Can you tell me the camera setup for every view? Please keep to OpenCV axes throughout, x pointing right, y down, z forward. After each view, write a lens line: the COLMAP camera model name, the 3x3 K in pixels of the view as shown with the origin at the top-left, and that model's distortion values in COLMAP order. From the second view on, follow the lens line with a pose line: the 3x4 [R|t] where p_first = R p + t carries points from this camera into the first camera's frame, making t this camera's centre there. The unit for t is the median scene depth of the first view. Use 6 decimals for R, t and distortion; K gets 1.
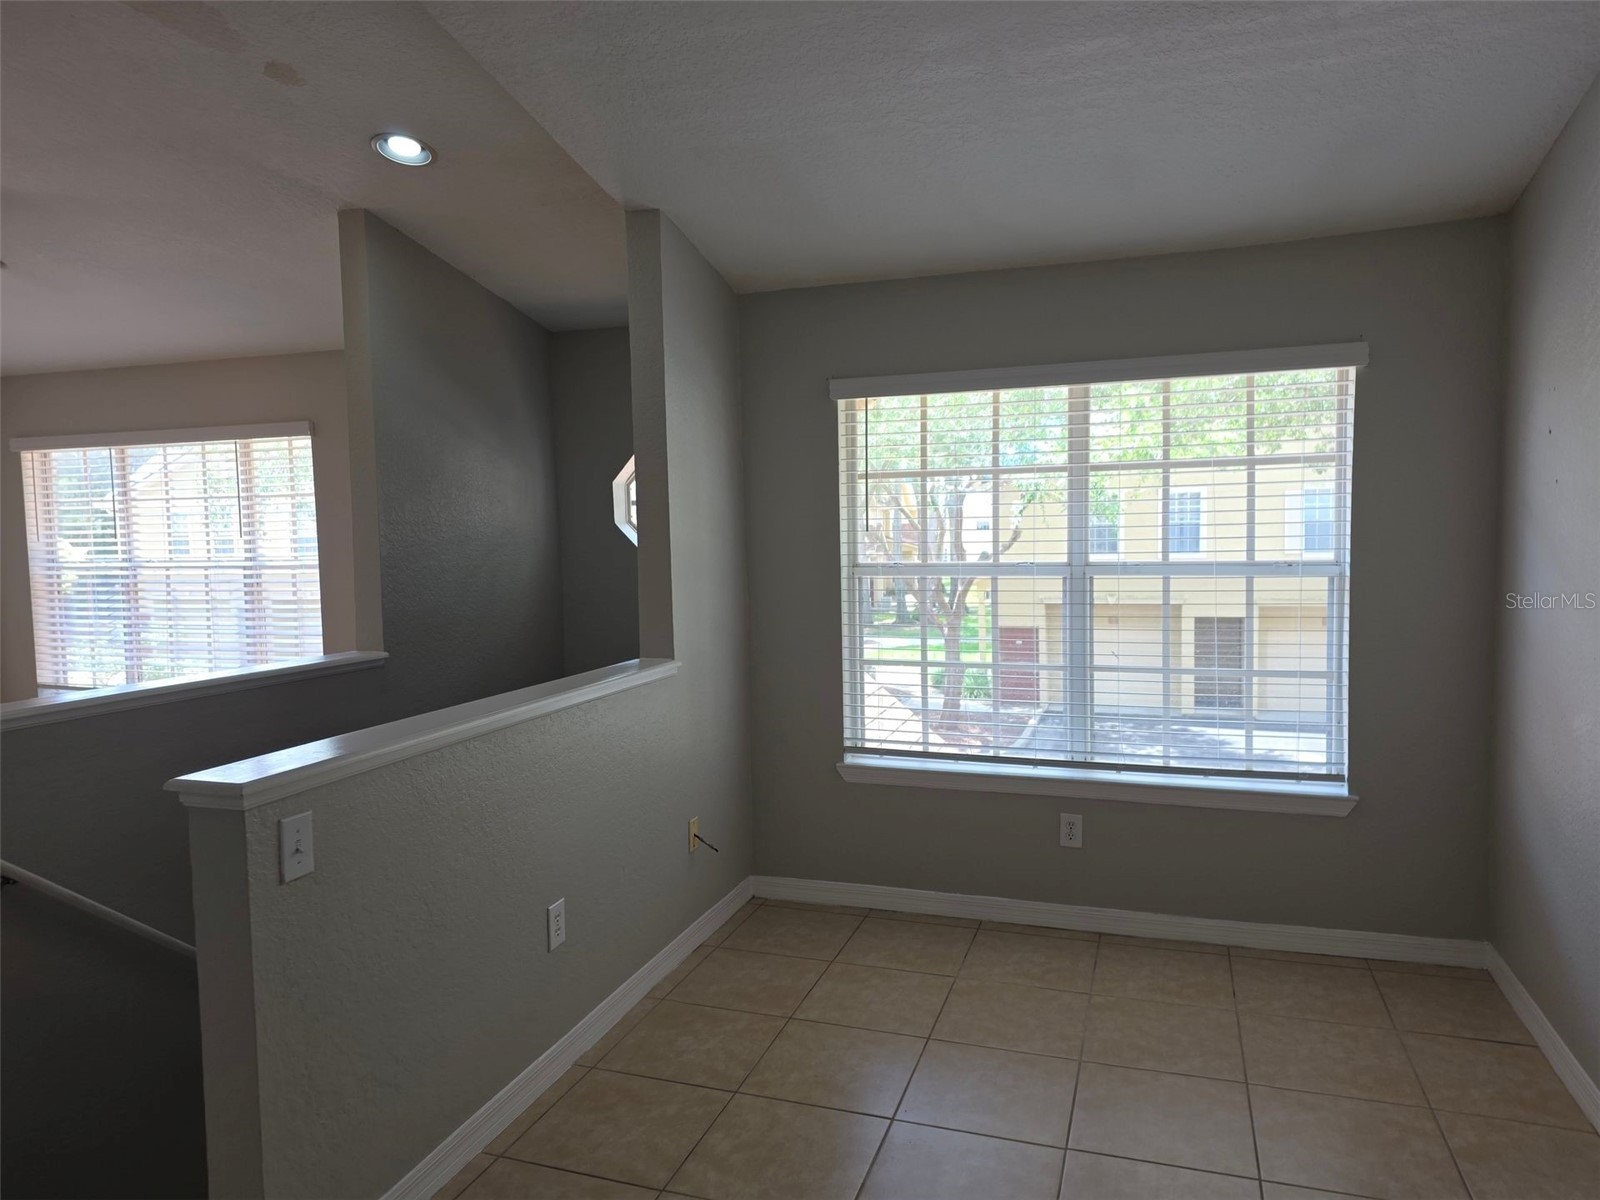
lens RADIAL K [[1061.7, 0, 801.5], [0, 1061.7, 599.3], [0, 0, 1]] dist [0.071234, -0.051512]
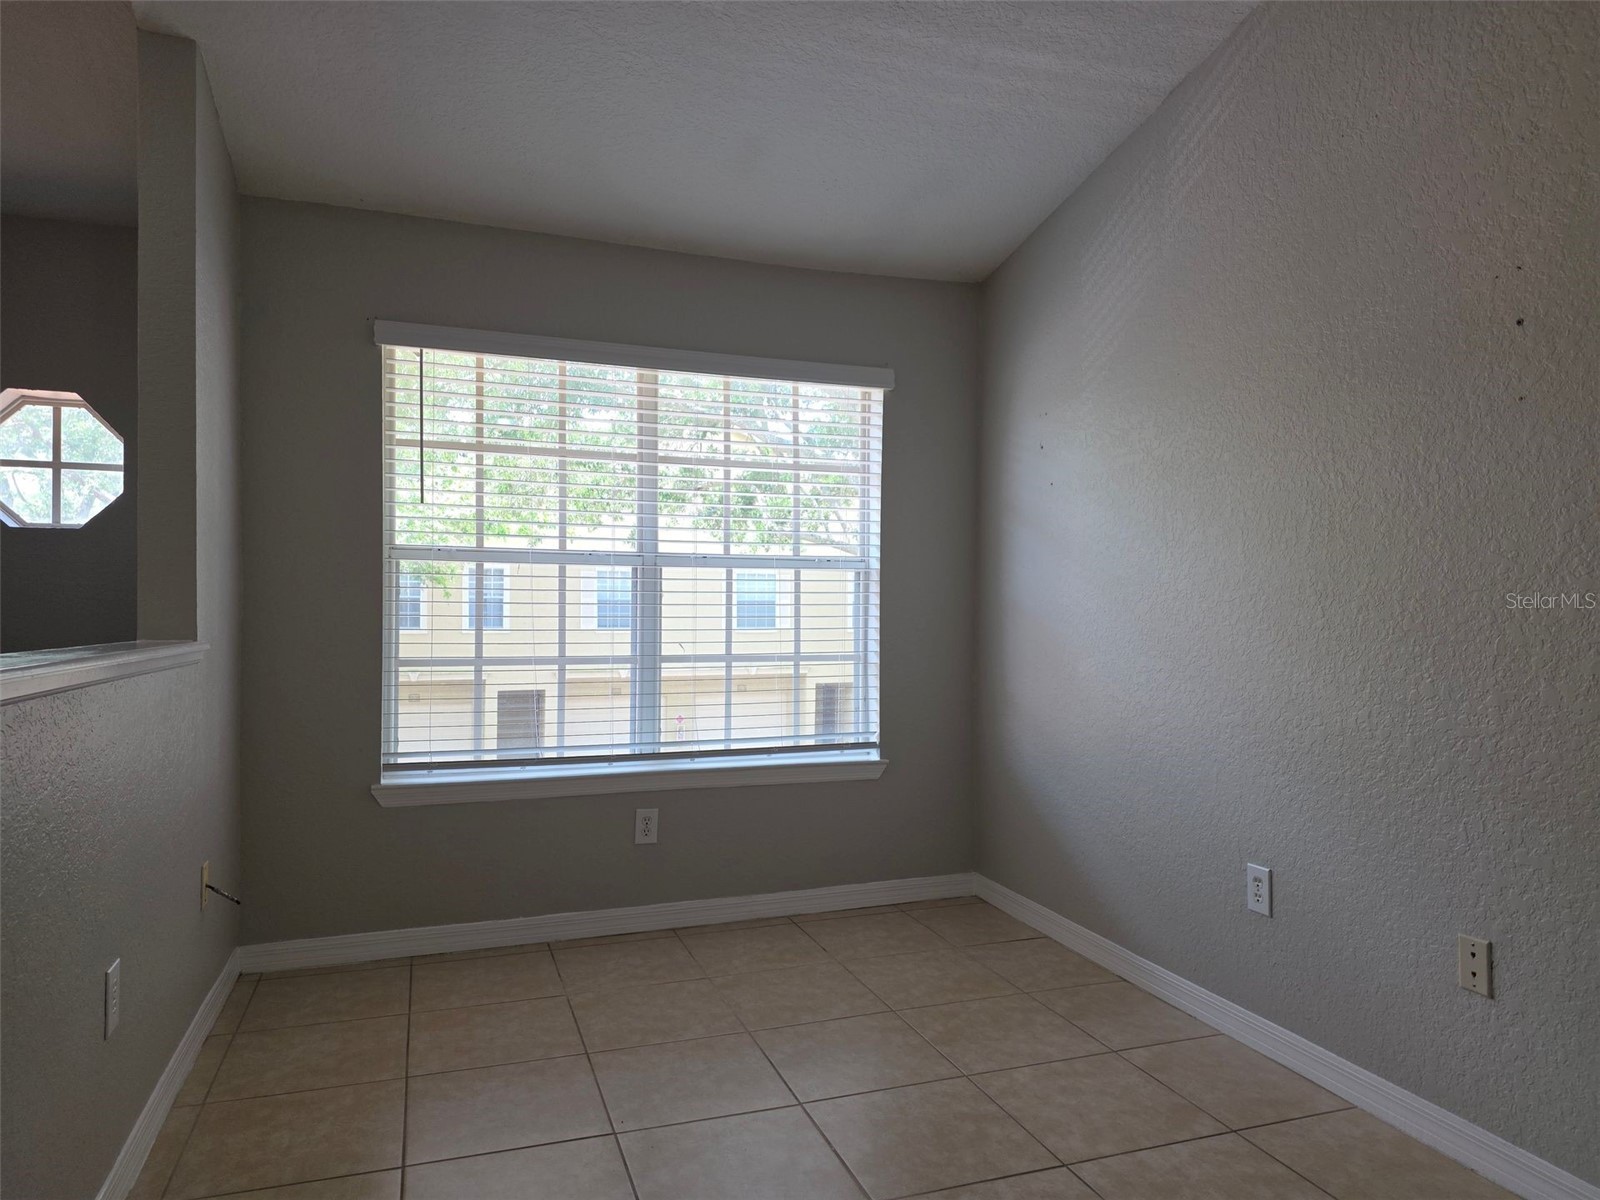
lens RADIAL K [[1061.7, 0, 813.2], [0, 1061.7, 603.1], [0, 0, 1]] dist [0.071234, -0.051512]
pose [[0.794077, 0.020908, 0.607457, -0.216602], [0.024107, 0.997538, -0.065847, 0.083250], [-0.607338, 0.066932, 0.791619, 0.135042]]
